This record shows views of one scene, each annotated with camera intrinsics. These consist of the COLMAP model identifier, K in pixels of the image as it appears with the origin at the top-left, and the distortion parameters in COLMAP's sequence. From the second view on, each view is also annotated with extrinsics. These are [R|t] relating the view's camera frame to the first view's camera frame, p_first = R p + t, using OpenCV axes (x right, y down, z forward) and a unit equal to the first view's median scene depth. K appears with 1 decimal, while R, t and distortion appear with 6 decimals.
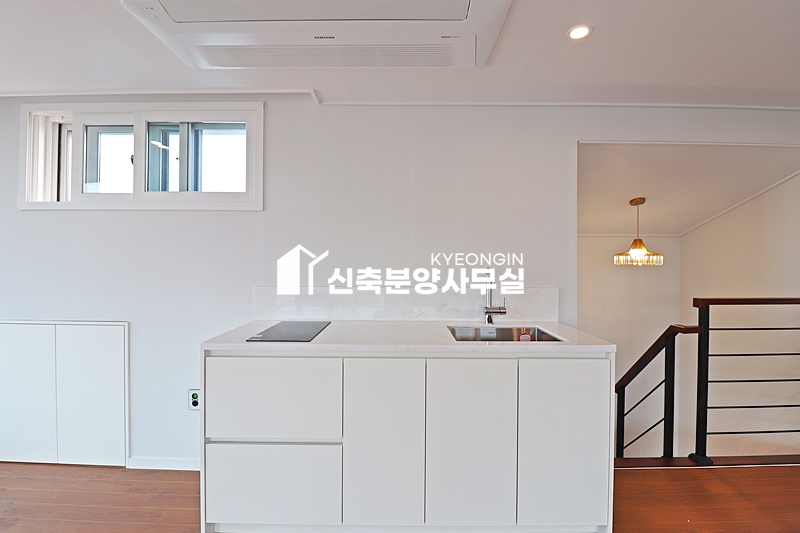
lens RADIAL K [[380.3, 0, 405.1], [0, 380.3, 261.3], [0, 0, 1]] dist [0.000759, -0.012720]
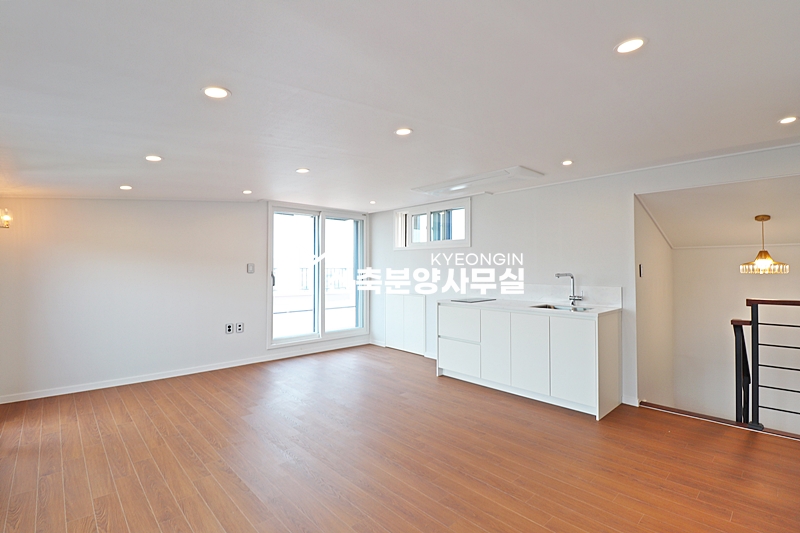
lens RADIAL K [[380.3, 0, 405.1], [0, 380.3, 261.3], [0, 0, 1]] dist [0.000759, -0.012720]
pose [[0.692925, -0.016492, -0.720821, 0.886863], [0.002771, 0.999792, -0.020211, -0.008490], [0.721004, 0.012007, 0.692827, -0.740303]]
